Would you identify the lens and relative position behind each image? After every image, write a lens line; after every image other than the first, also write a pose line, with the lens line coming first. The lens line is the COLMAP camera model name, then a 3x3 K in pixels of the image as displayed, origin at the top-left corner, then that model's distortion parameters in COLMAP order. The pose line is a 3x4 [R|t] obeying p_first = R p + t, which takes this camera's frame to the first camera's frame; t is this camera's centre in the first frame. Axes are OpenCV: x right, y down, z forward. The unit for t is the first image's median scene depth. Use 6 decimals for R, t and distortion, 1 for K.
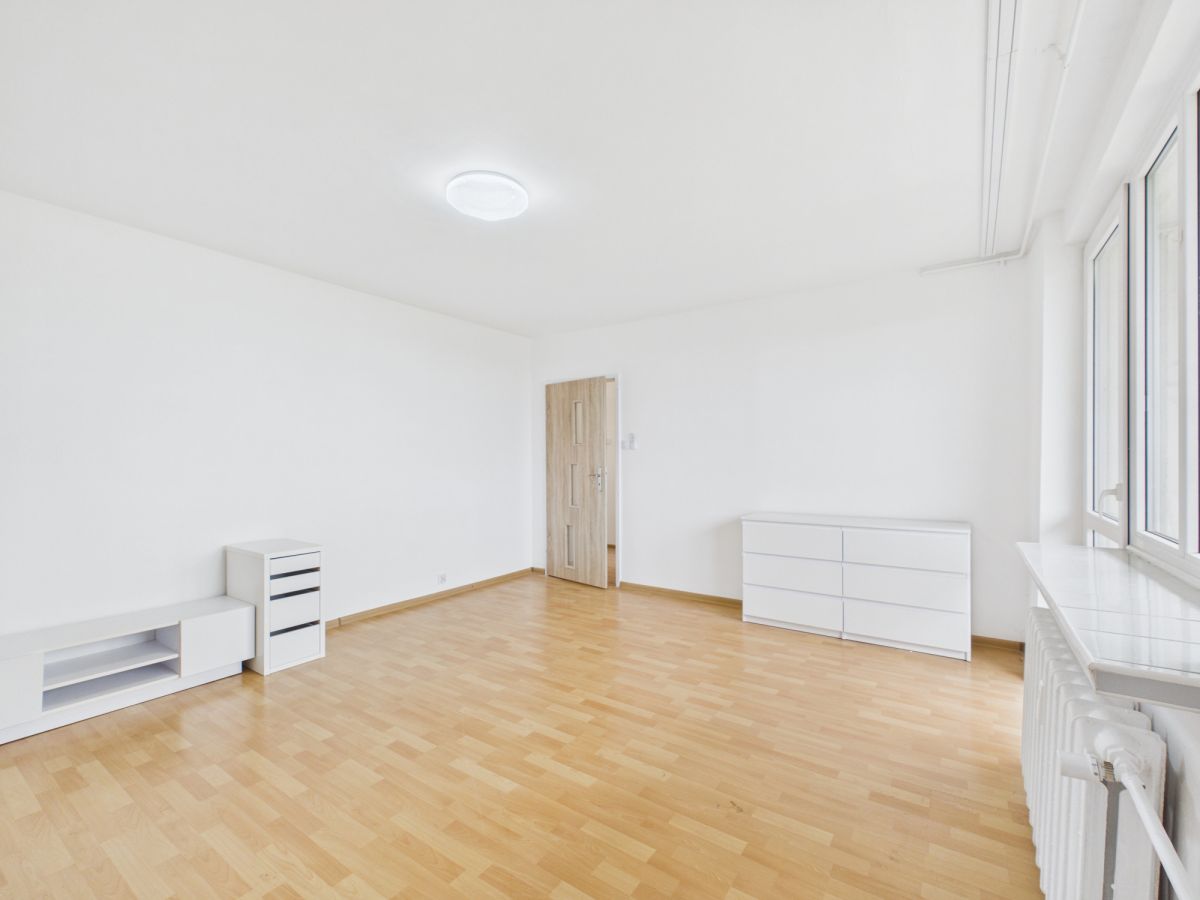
lens RADIAL K [[526.2, 0, 600.6], [0, 526.2, 459.3], [0, 0, 1]] dist [-0.000335, 0.000044]
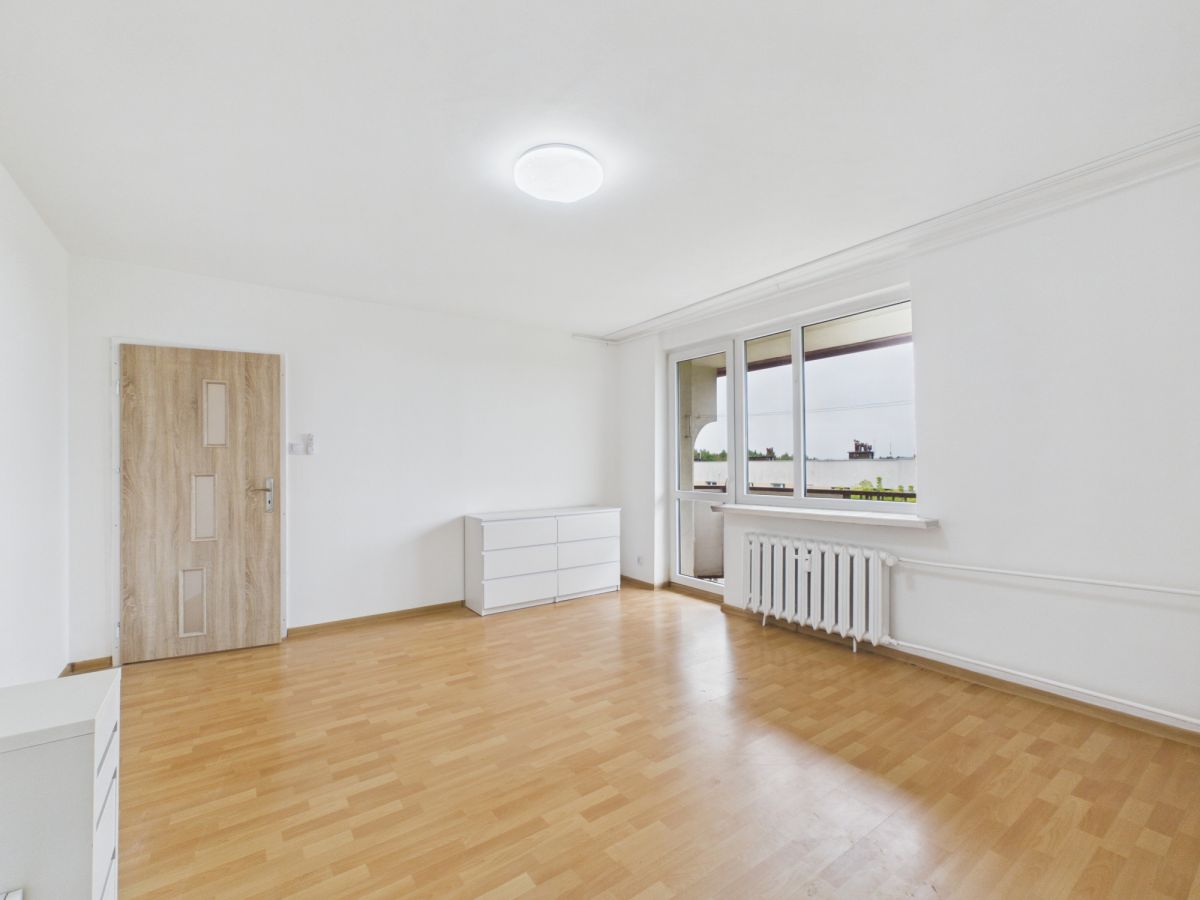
lens RADIAL K [[526.2, 0, 600.6], [0, 526.2, 459.3], [0, 0, 1]] dist [-0.000335, 0.000044]
pose [[0.339065, 0.007674, 0.940732, -0.622854], [0.009504, 0.999888, -0.011583, 0.001787], [-0.940715, 0.012868, 0.338954, 0.378507]]
